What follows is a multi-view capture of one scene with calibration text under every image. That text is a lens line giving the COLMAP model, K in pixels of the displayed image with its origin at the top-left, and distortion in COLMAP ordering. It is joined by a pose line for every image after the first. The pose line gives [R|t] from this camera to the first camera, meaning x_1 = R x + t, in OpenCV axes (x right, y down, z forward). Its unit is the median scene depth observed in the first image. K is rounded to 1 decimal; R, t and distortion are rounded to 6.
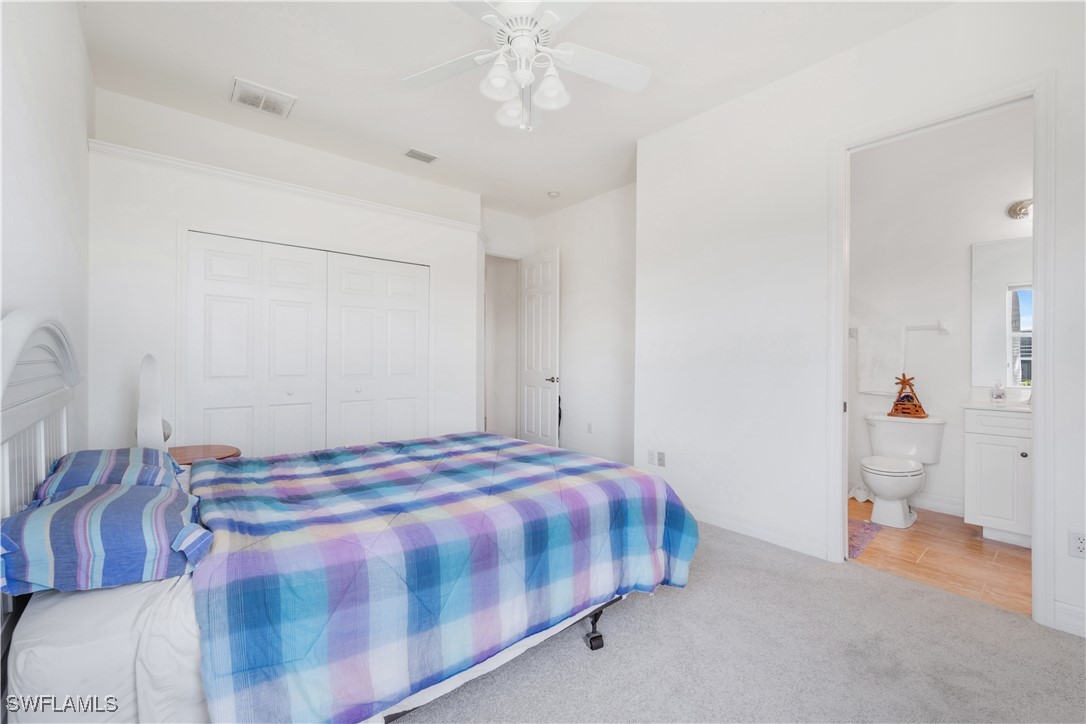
lens RADIAL K [[448.6, 0, 540.8], [0, 448.6, 362.6], [0, 0, 1]] dist [-0.002644, -0.000507]
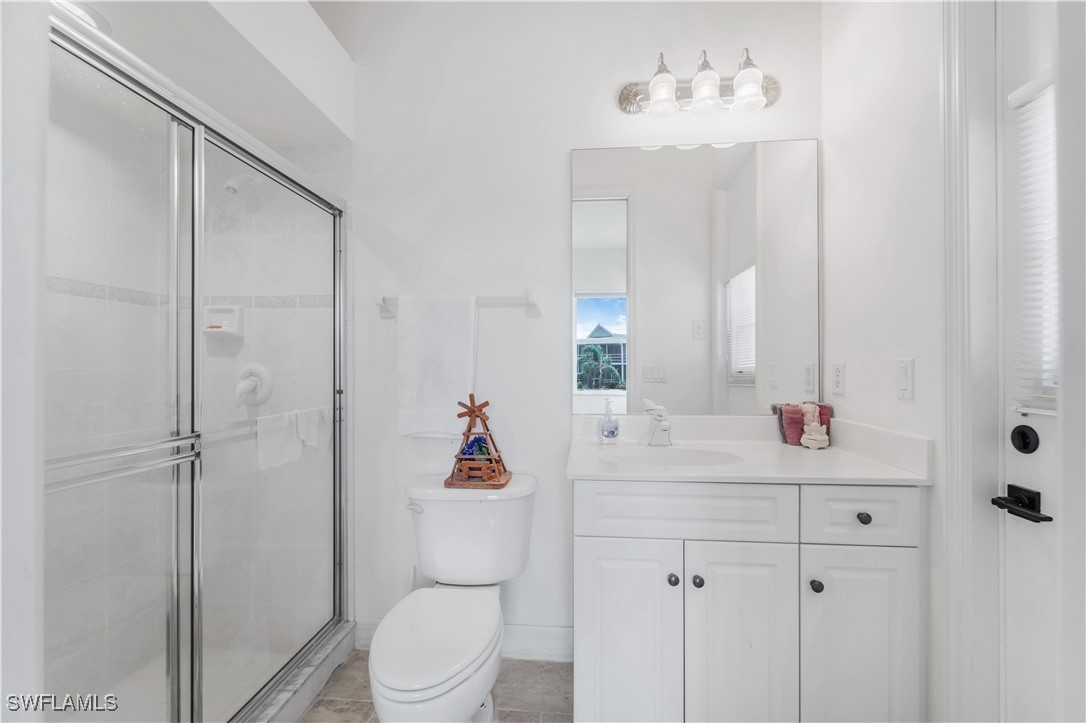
lens RADIAL K [[448.6, 0, 543.0], [0, 448.6, 367.0], [0, 0, 1]] dist [-0.002644, -0.000507]
pose [[0.736109, 0.005180, 0.676844, 0.543809], [0.006924, 0.999861, -0.015182, 0.003362], [-0.676828, 0.015862, 0.735970, 0.596907]]
